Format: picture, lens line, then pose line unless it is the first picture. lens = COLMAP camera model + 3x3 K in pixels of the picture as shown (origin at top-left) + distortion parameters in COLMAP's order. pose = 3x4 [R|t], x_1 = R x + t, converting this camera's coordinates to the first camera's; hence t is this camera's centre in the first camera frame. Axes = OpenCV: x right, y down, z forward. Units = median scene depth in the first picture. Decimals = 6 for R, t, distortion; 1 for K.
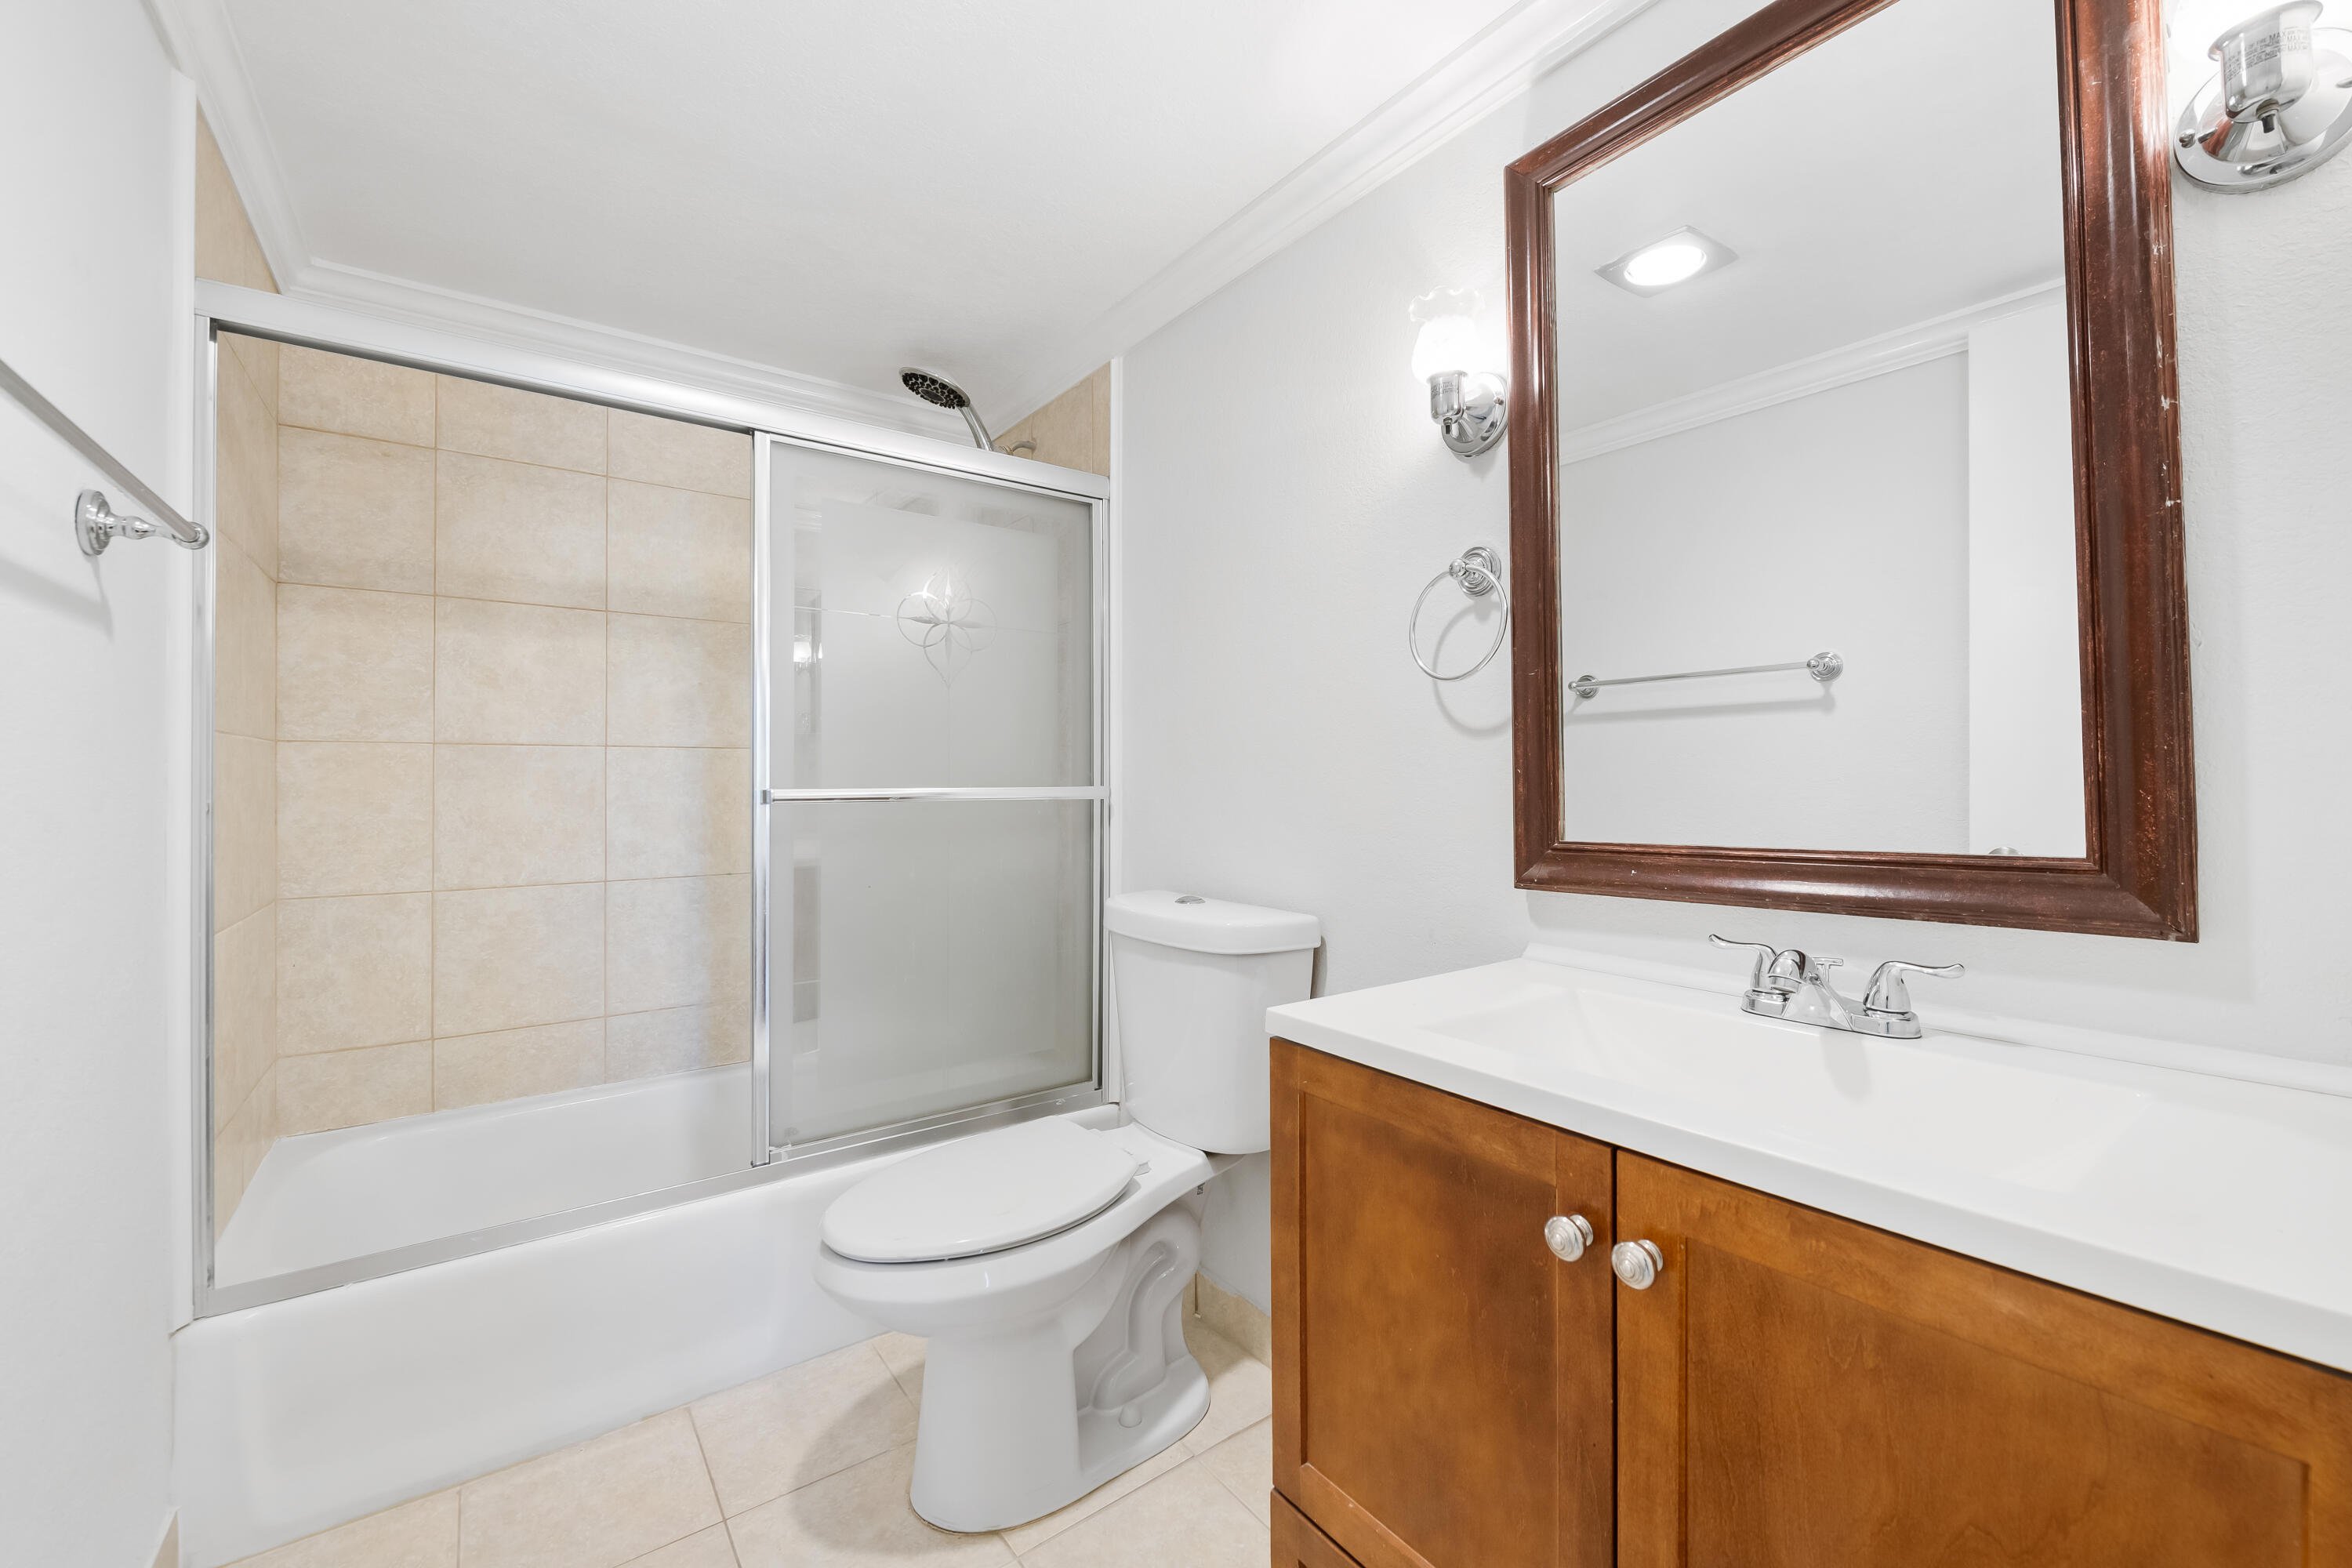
lens RADIAL K [[934.3, 0, 1187.1], [0, 934.3, 778.9], [0, 0, 1]] dist [-0.000368, -0.000142]
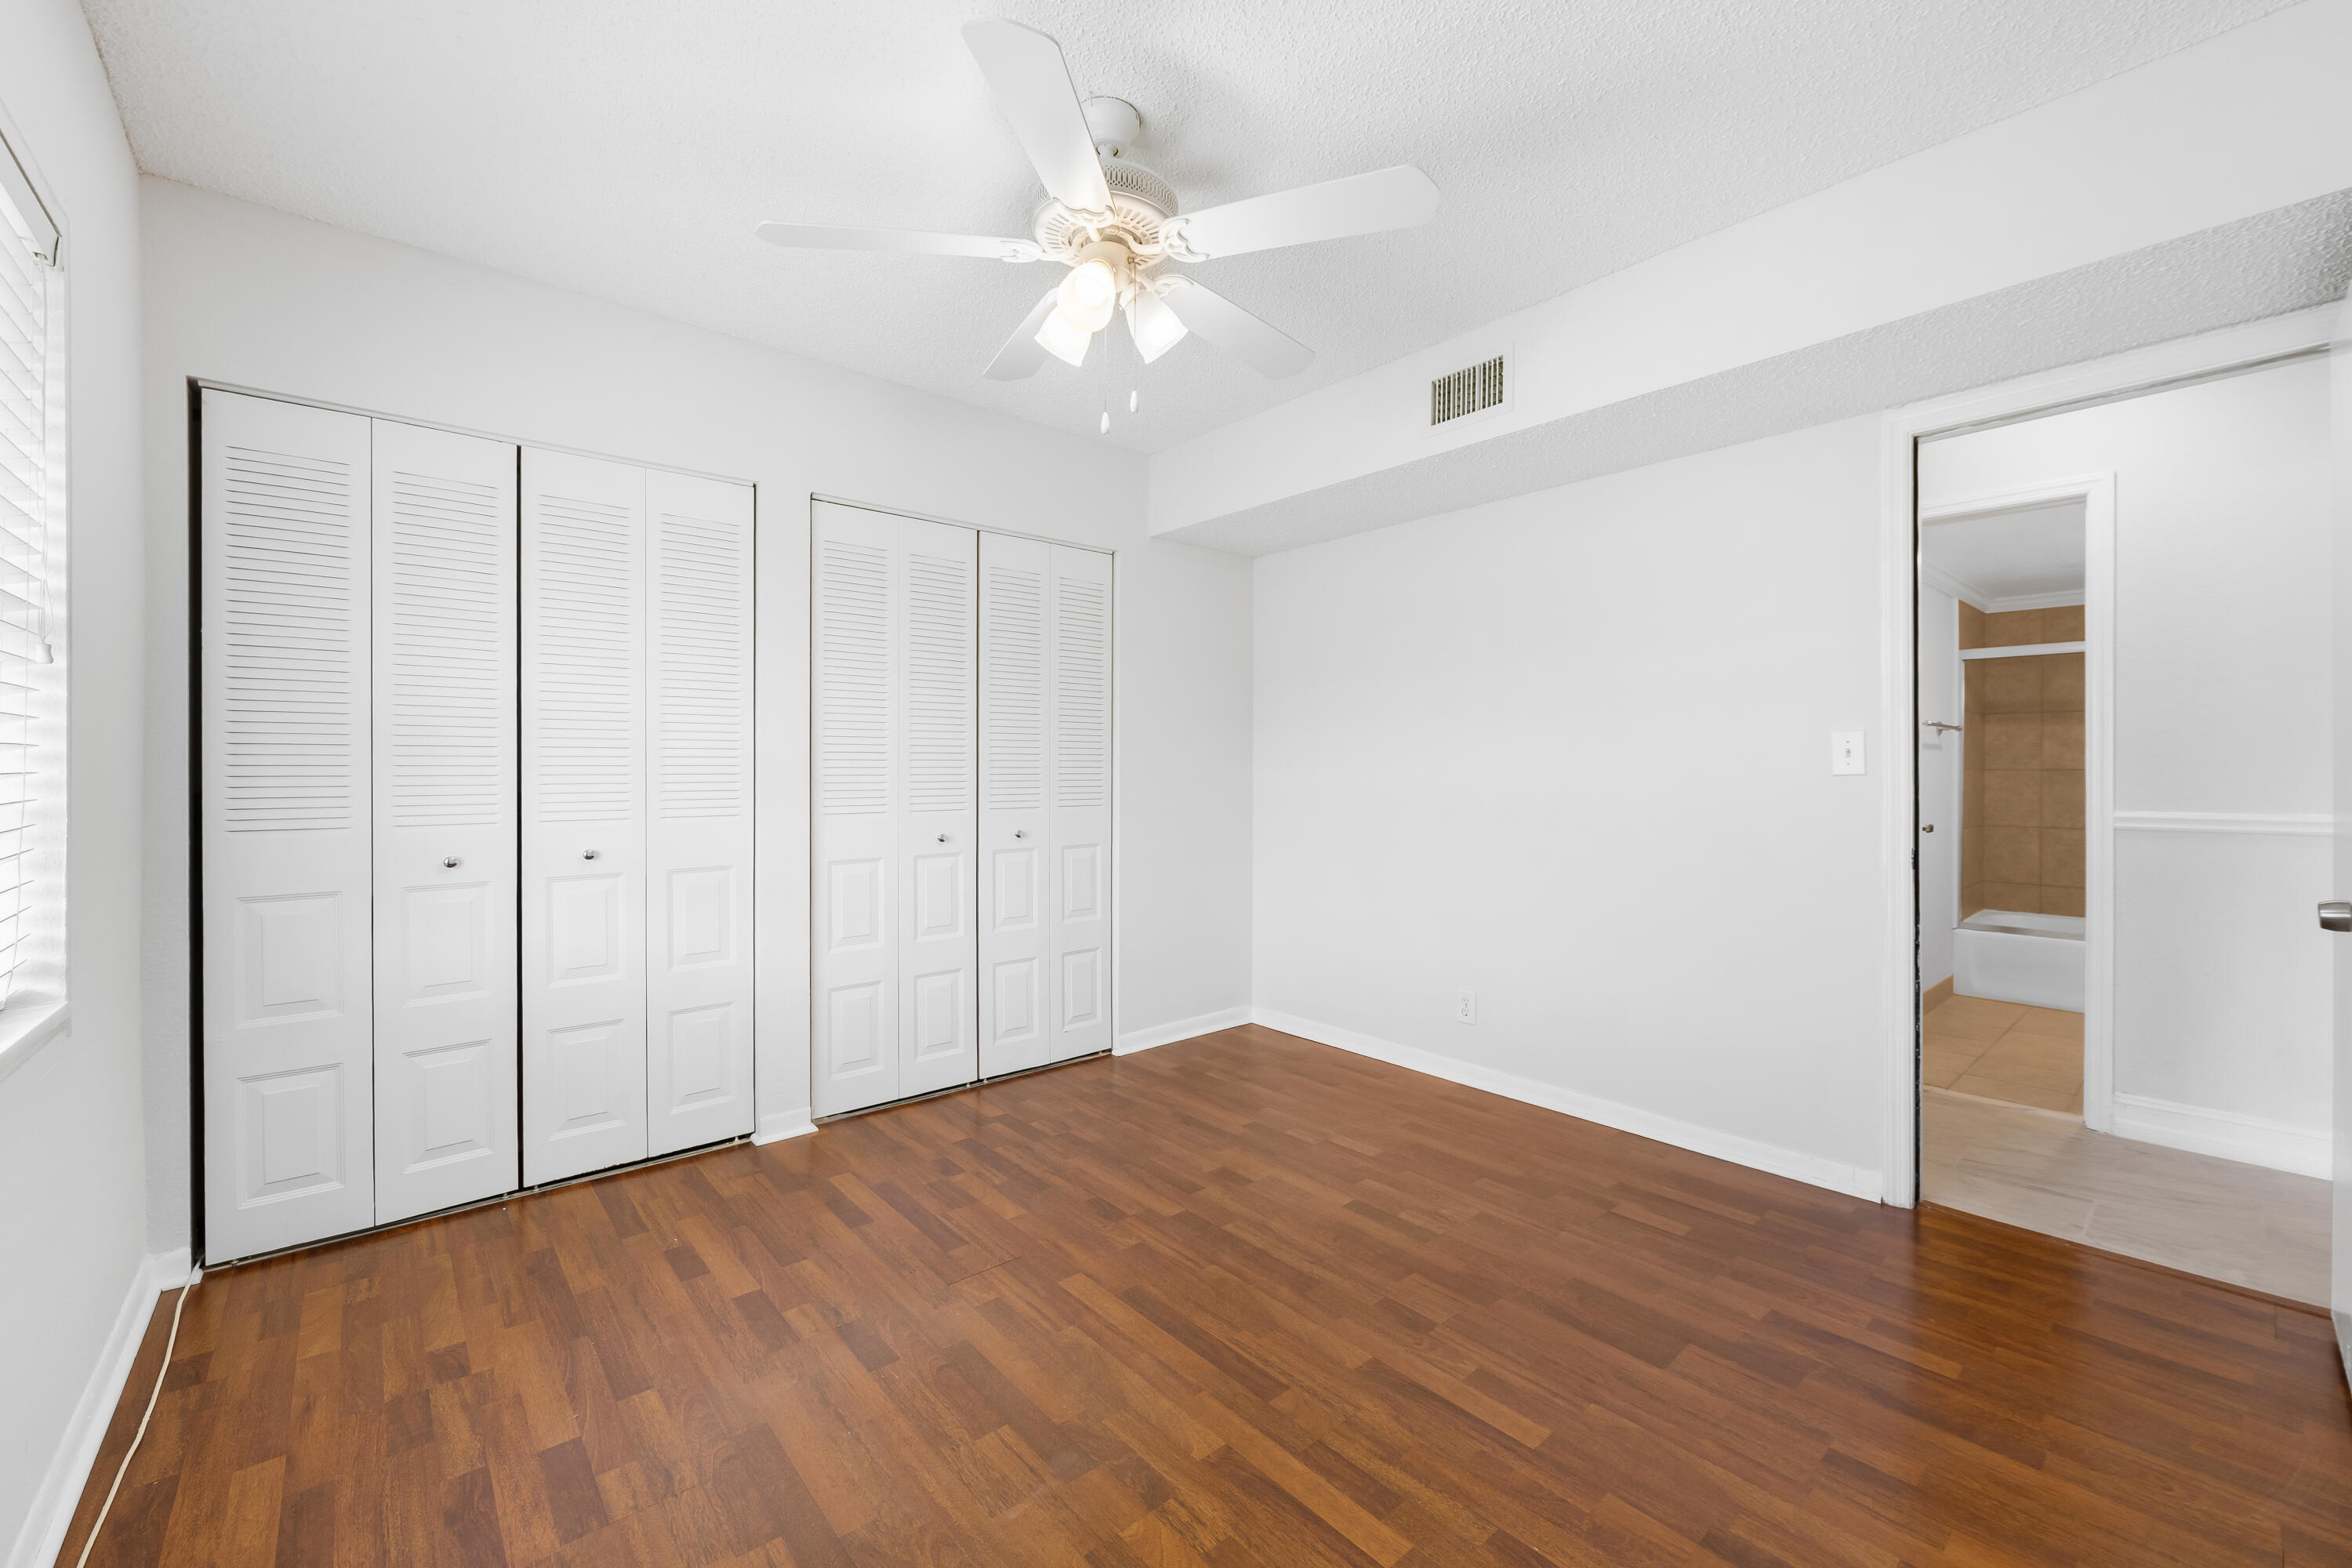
lens RADIAL K [[934.3, 0, 1187.1], [0, 934.3, 778.9], [0, 0, 1]] dist [-0.000368, -0.000142]
pose [[0.070217, 0.012700, -0.997451, 1.681203], [0.001040, 0.999917, 0.012805, -0.051036], [0.997531, -0.001936, 0.070198, -1.609304]]
